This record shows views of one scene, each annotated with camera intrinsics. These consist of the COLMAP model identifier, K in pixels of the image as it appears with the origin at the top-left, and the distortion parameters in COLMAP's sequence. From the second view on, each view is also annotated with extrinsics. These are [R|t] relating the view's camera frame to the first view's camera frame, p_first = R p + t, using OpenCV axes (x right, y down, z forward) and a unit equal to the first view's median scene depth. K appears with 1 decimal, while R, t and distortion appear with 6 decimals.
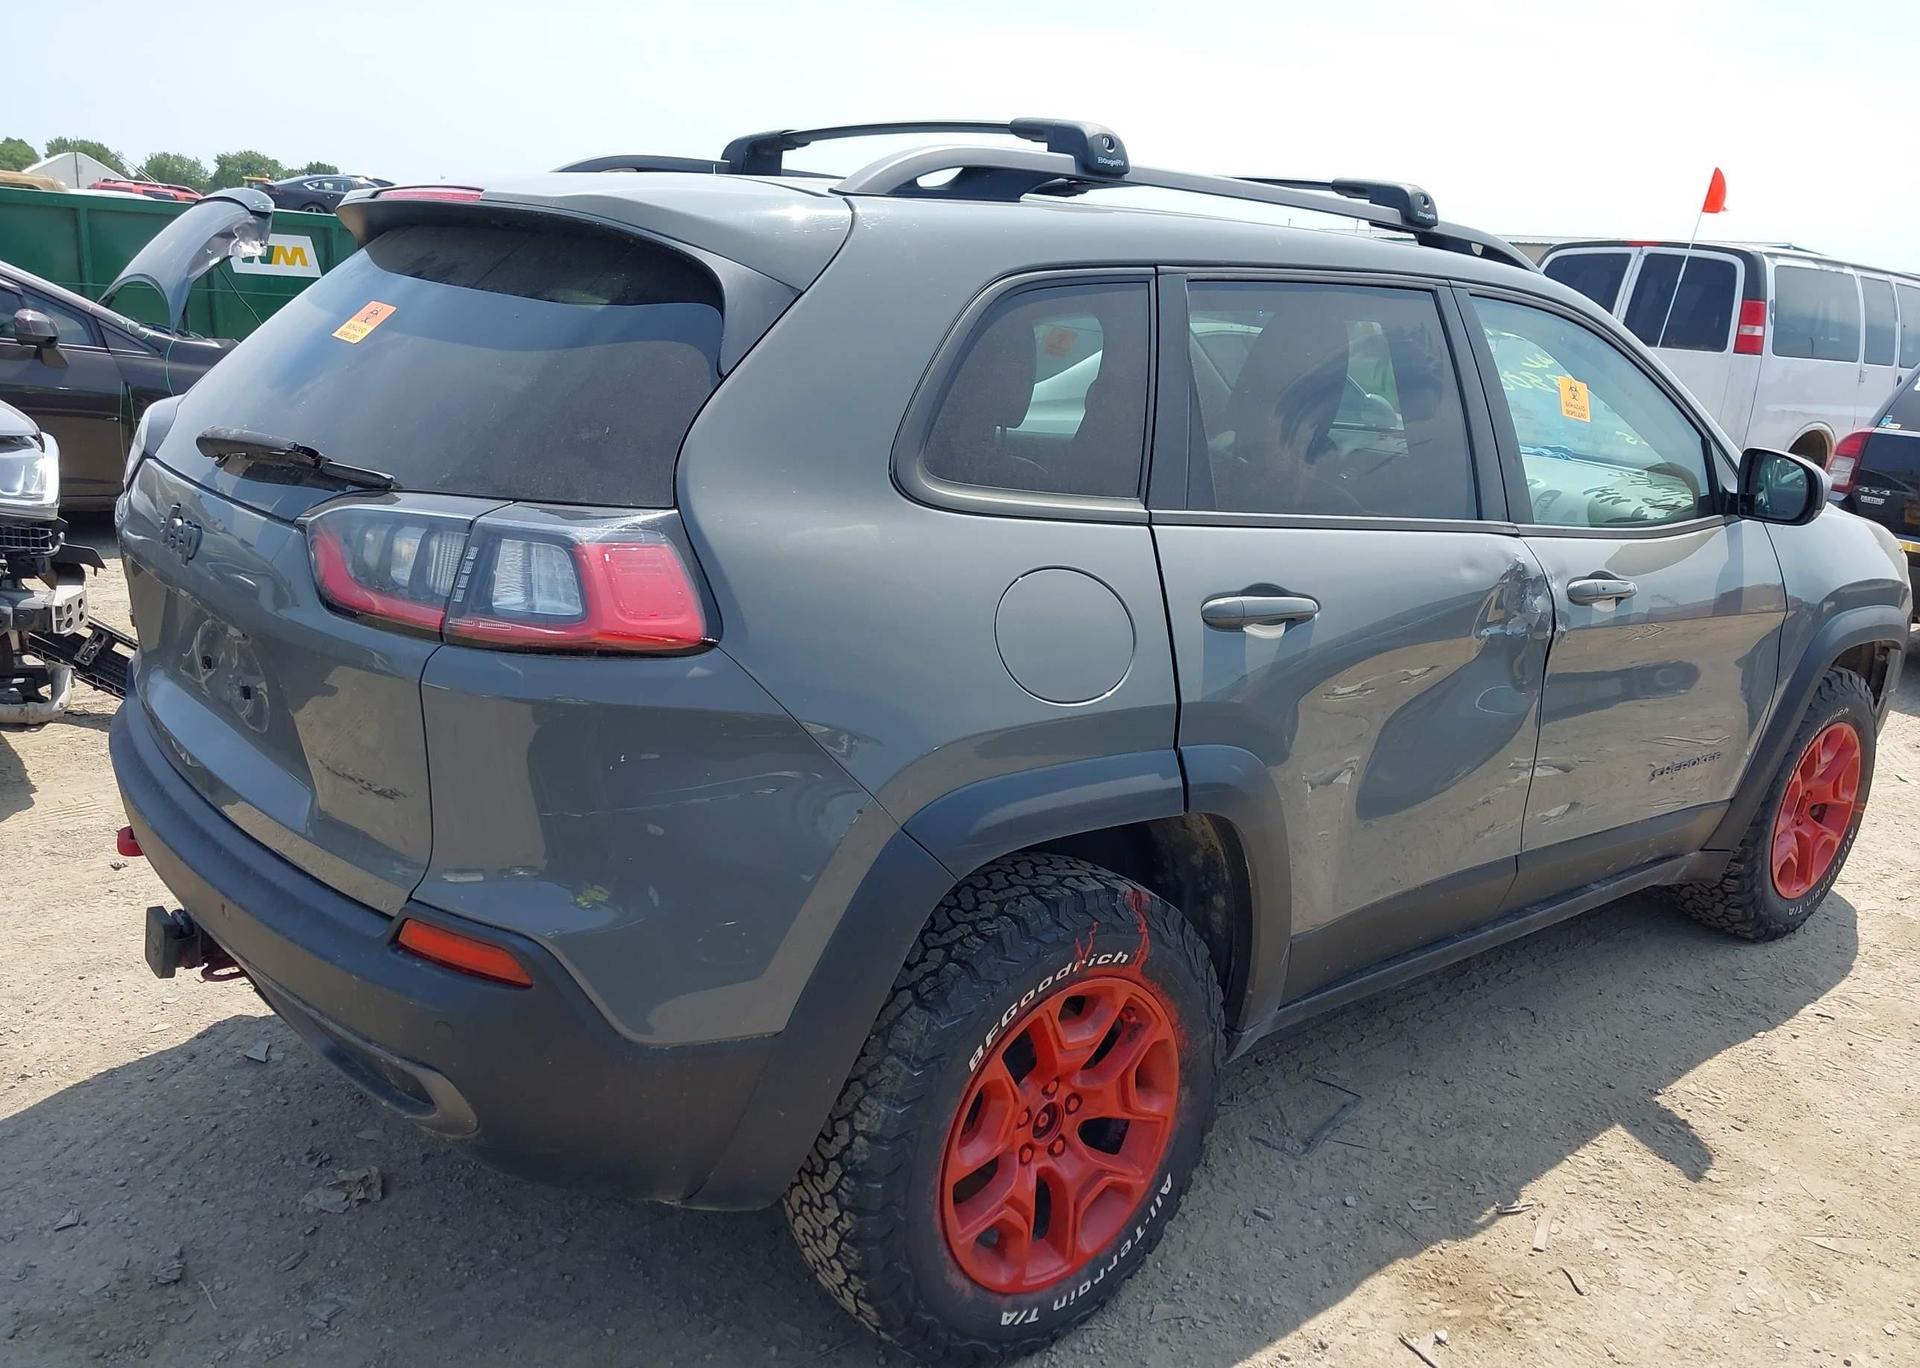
lens RADIAL K [[1627.1, 0, 960.0], [0, 1627.1, 684.0], [0, 0, 1]] dist [0.010722, 0.008771]
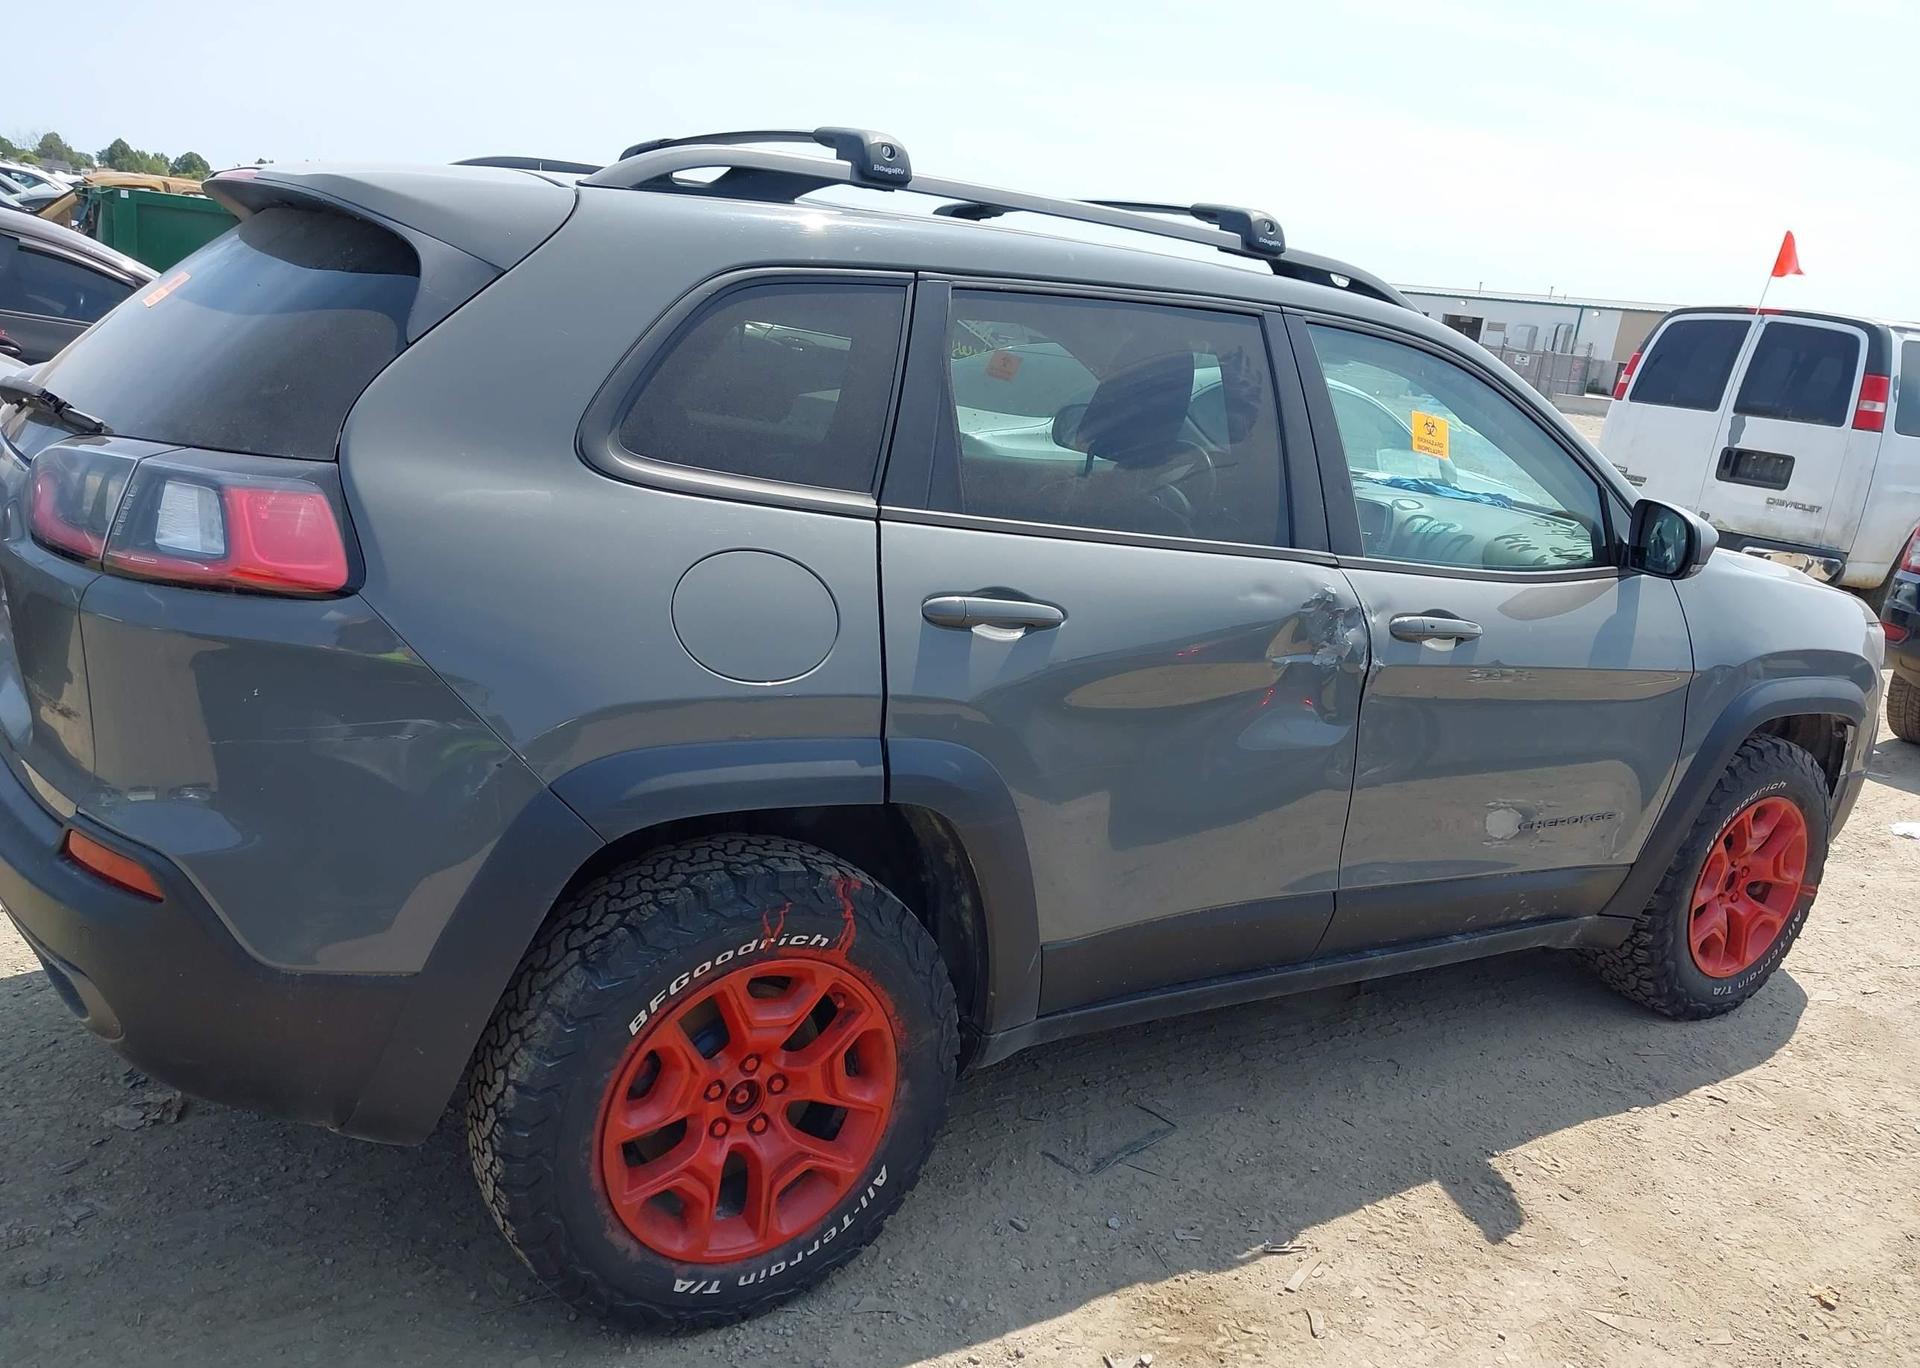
lens RADIAL K [[1629.9, 0, 955.4], [0, 1629.9, 677.7], [0, 0, 1]] dist [0.033279, -0.054484]
pose [[0.991859, 0.068839, -0.107134, 0.238043], [-0.072094, 0.997037, -0.026809, 0.021388], [0.104971, 0.034314, 0.993883, -0.009423]]
